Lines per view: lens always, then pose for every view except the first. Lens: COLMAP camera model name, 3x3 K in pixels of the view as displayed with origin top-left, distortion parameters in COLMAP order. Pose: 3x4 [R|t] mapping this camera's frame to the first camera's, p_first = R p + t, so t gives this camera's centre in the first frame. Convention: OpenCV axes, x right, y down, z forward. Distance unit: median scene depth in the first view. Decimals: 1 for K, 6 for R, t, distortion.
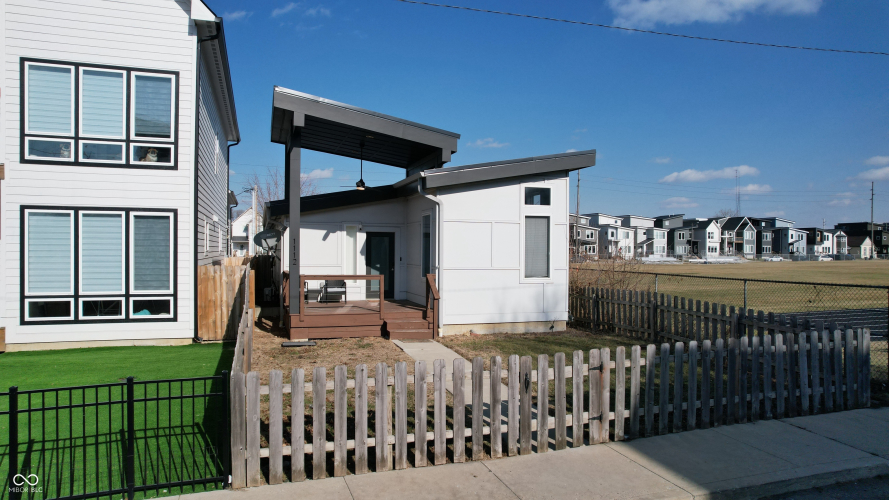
lens RADIAL K [[568.7, 0, 437.8], [0, 568.7, 247.8], [0, 0, 1]] dist [-0.060002, 0.046772]
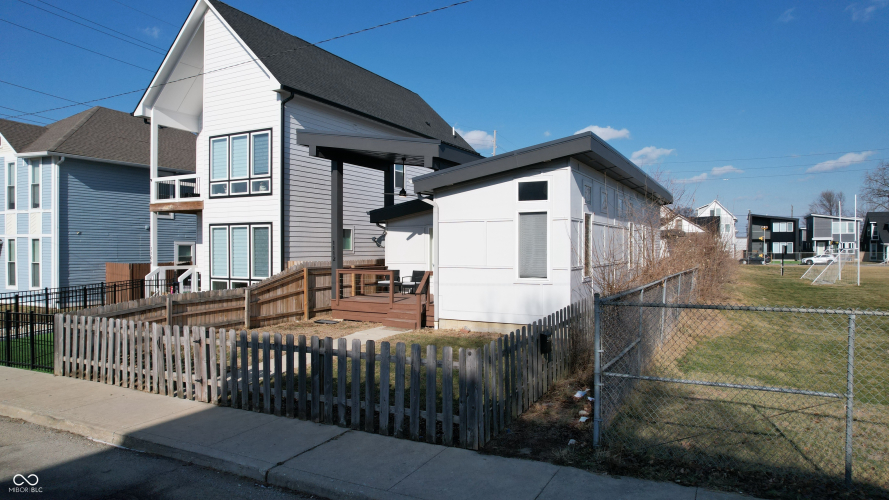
lens RADIAL K [[568.7, 0, 432.4], [0, 568.7, 248.8], [0, 0, 1]] dist [-0.060002, 0.046772]
pose [[0.691874, -0.004131, -0.722006, 0.906917], [0.007477, 0.999971, 0.001443, 0.002319], [0.721979, -0.006397, 0.691885, 0.288124]]
